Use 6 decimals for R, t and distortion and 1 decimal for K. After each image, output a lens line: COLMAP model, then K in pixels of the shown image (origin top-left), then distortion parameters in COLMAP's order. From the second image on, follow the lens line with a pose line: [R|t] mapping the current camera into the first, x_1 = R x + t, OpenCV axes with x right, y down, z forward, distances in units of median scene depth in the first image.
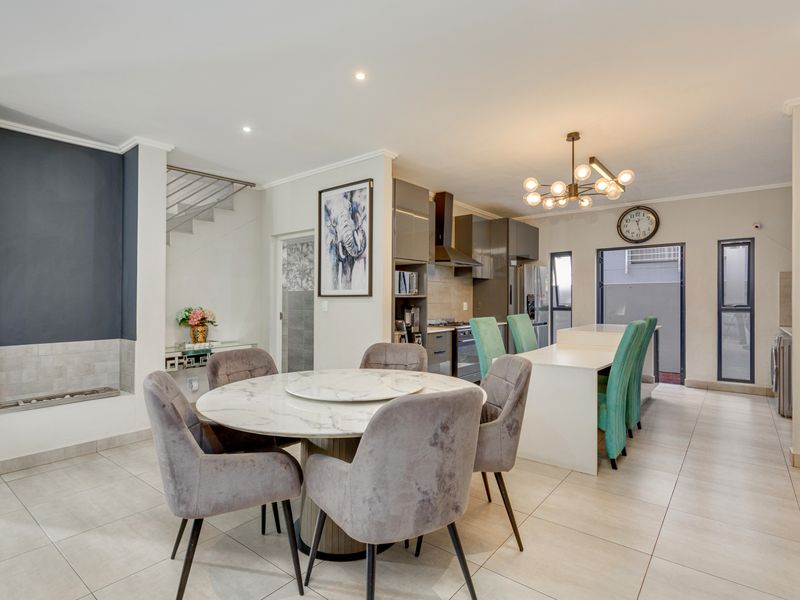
lens RADIAL K [[428.8, 0, 379.1], [0, 428.8, 296.3], [0, 0, 1]] dist [-0.013027, 0.000353]
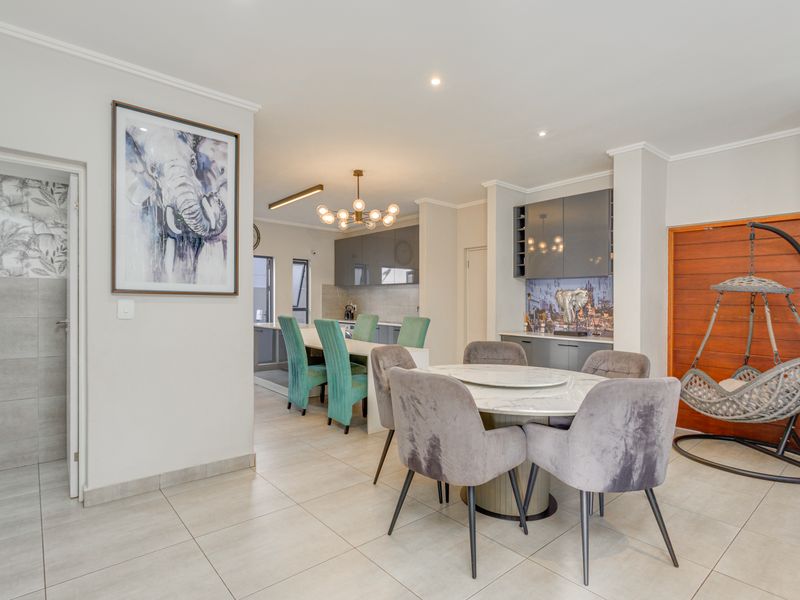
lens RADIAL K [[424.7, 0, 395.5], [0, 424.7, 299.1], [0, 0, 1]] dist [0.003408, 0.001513]
pose [[0.166746, 0.013993, 0.985901, -0.641408], [-0.022231, 0.999698, -0.010429, 0.007494], [-0.985749, -0.020178, 0.167007, 0.566825]]
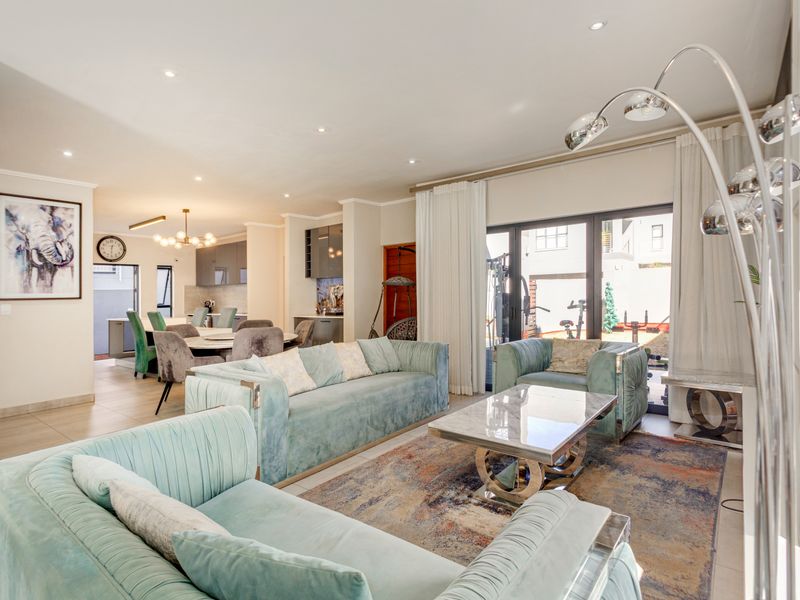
lens RADIAL K [[428.1, 0, 389.5], [0, 428.1, 271.7], [0, 0, 1]] dist [0.005047, 0.001400]
pose [[-0.002687, 0.055624, 0.998448, -1.162197], [0.017547, 0.998301, -0.055568, 0.005649], [-0.999842, 0.017371, -0.003659, 0.112249]]
